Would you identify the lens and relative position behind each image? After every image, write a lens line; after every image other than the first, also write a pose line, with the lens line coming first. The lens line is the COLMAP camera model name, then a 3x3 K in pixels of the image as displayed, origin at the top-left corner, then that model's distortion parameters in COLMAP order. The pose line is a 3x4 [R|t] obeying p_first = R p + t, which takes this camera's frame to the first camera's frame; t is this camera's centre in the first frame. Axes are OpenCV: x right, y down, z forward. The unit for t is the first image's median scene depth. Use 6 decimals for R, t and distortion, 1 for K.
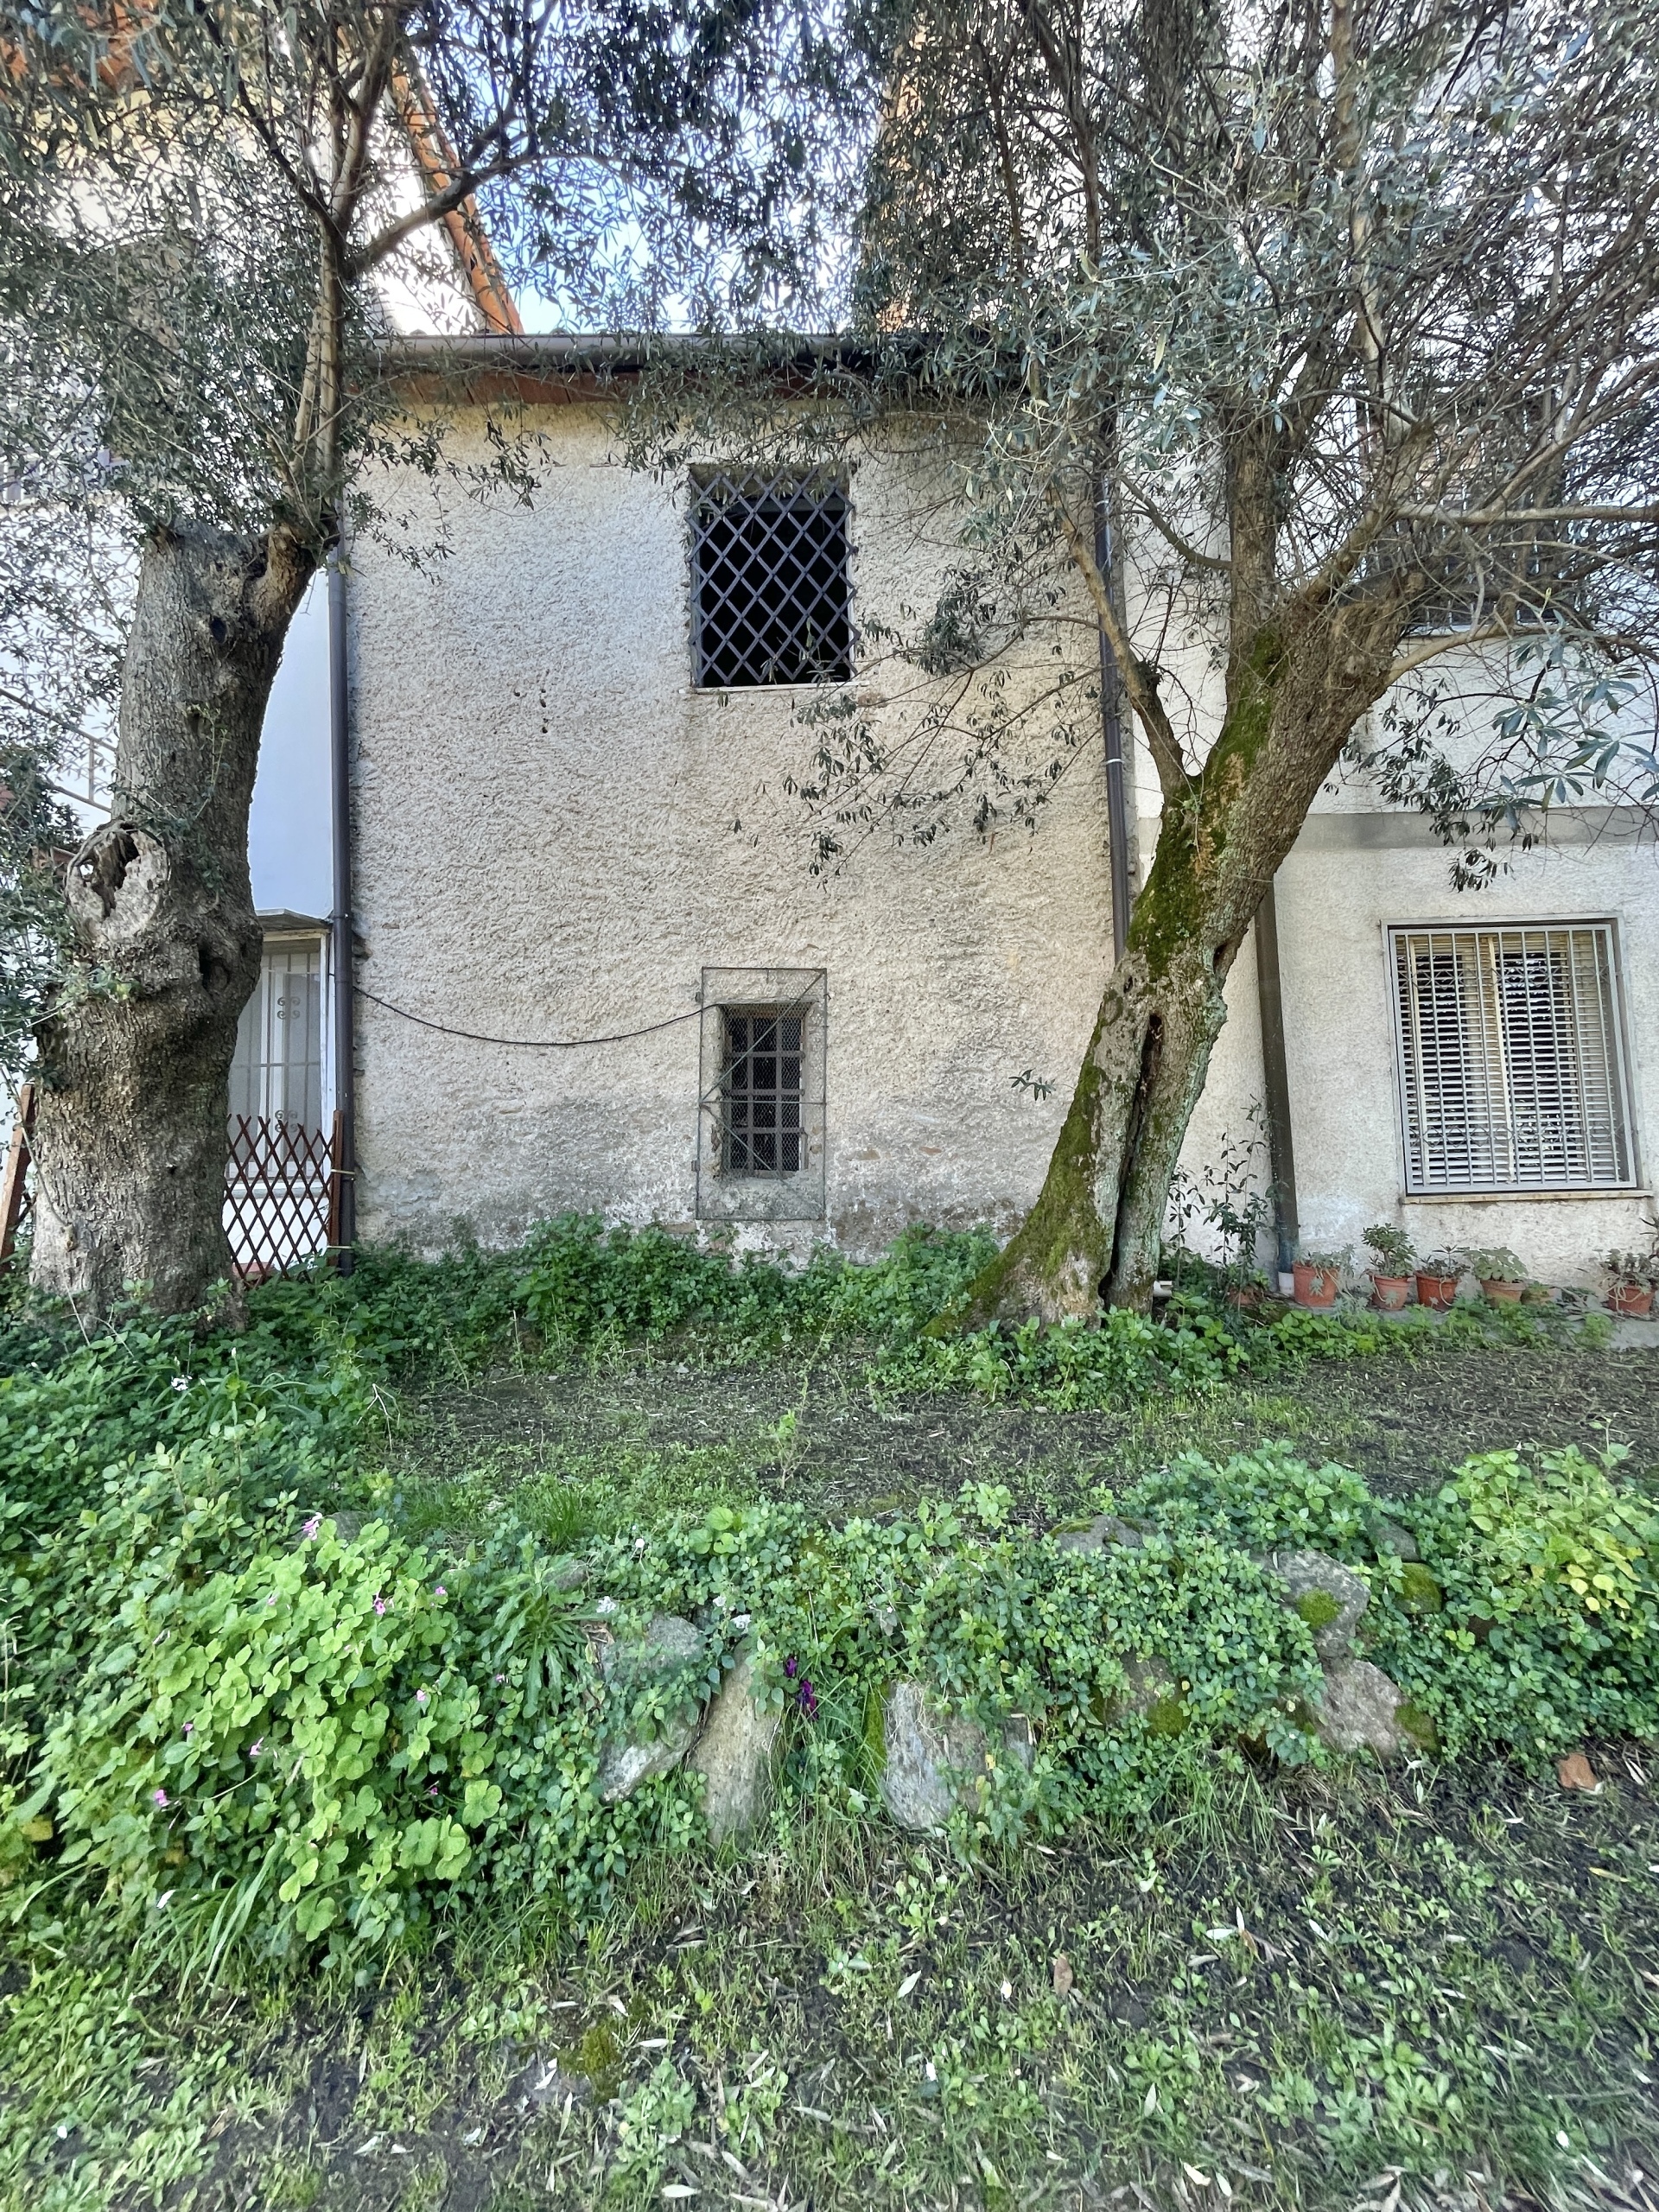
lens RADIAL K [[892.1, 0, 833.5], [0, 892.1, 1105.9], [0, 0, 1]] dist [0.001204, -0.001042]
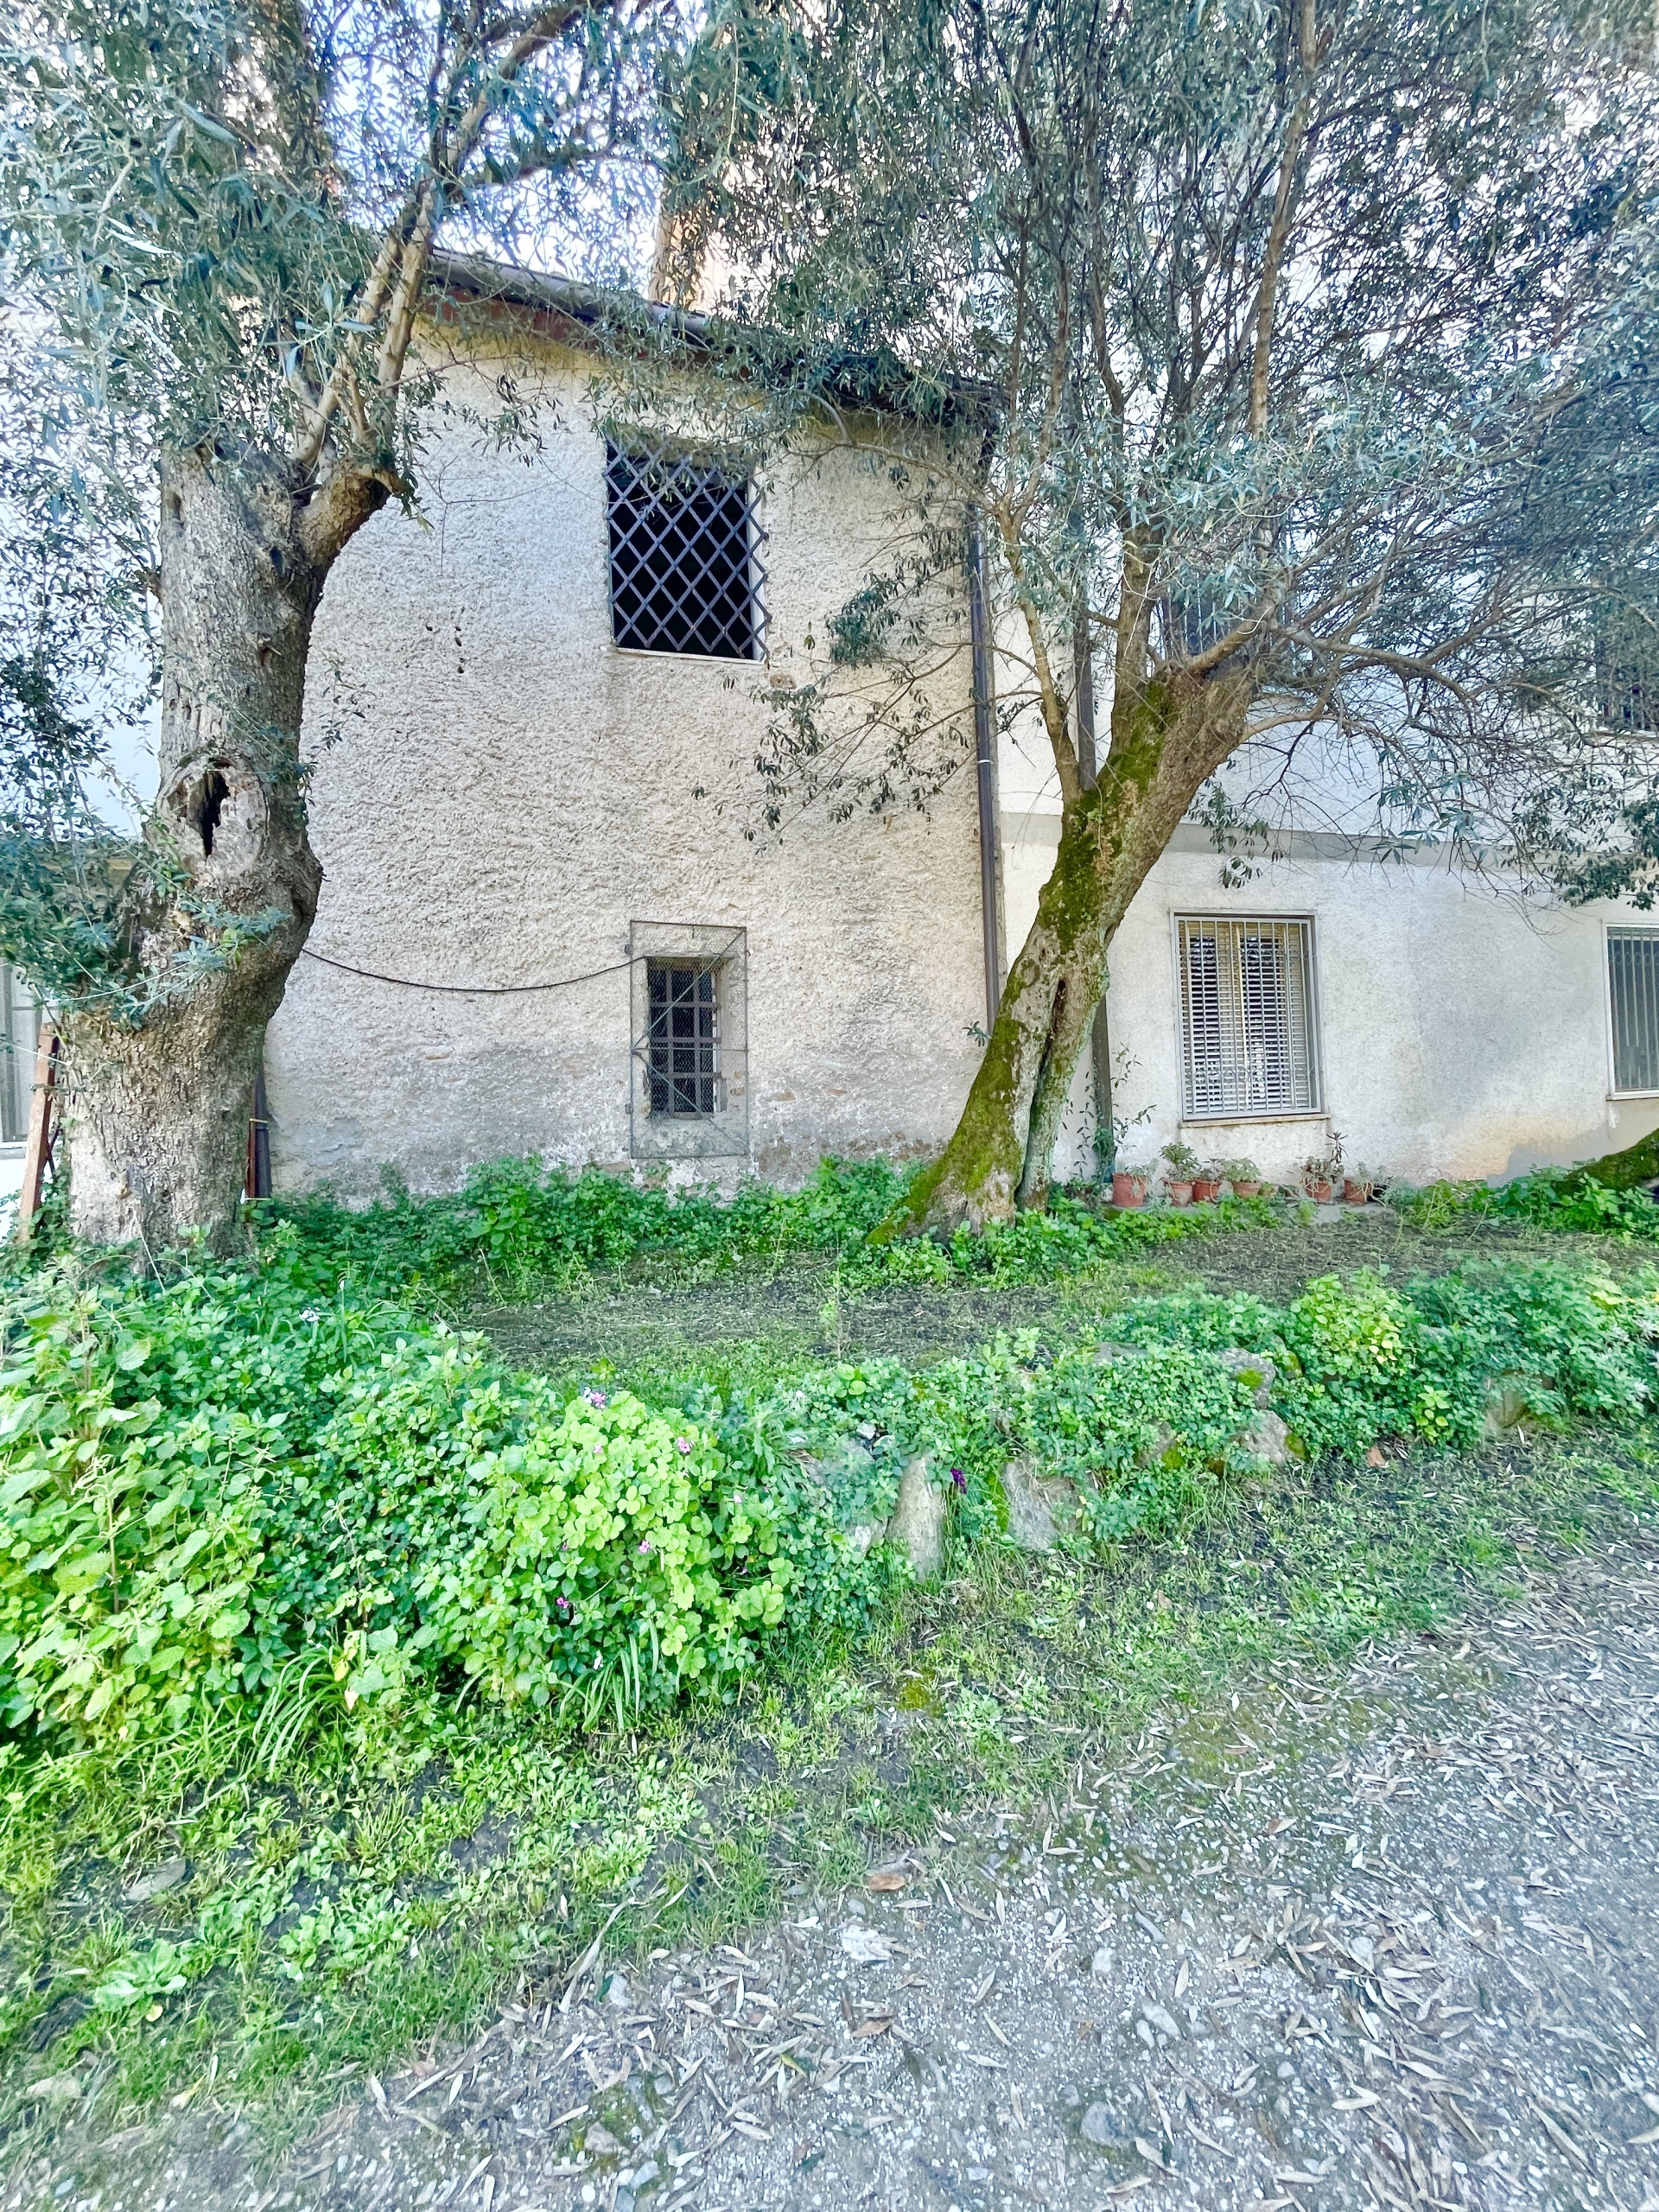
lens RADIAL K [[892.1, 0, 828.8], [0, 892.1, 1107.7], [0, 0, 1]] dist [0.001204, -0.001042]
pose [[0.951762, -0.017522, 0.306337, -0.268616], [0.000311, 0.998423, 0.056140, 0.006776], [-0.306838, -0.053336, 0.950266, -0.092330]]
